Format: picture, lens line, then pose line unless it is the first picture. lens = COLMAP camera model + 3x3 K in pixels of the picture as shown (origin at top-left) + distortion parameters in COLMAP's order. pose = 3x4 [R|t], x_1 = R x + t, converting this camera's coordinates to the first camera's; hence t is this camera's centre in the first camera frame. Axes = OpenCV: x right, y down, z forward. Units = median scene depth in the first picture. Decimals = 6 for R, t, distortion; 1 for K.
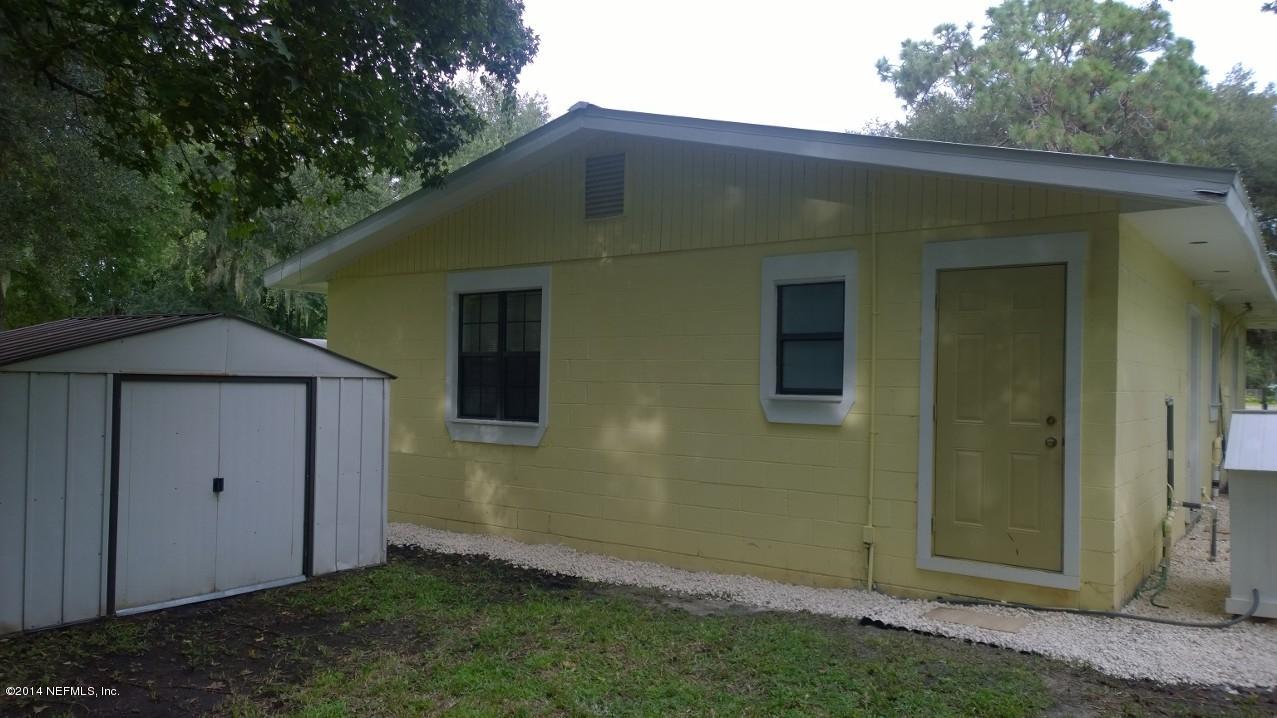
lens RADIAL K [[973.4, 0, 638.5], [0, 973.4, 359.0], [0, 0, 1]] dist [0.043299, 0.001837]
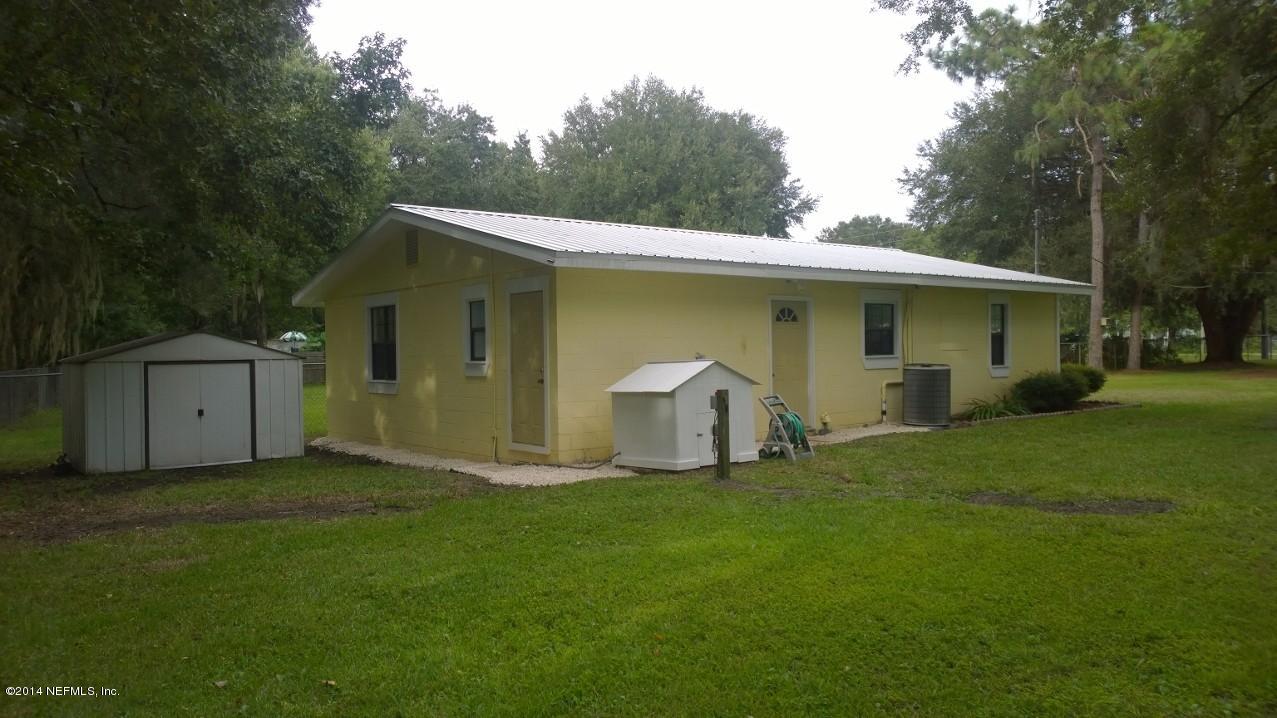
lens RADIAL K [[935.5, 0, 608.0], [0, 935.5, 360.3], [0, 0, 1]] dist [0.044216, 0.001808]
pose [[0.964535, -0.030995, -0.262128, 0.856958], [0.039169, 0.998894, 0.026015, -0.001146], [0.261031, -0.035359, 0.964683, -0.643693]]
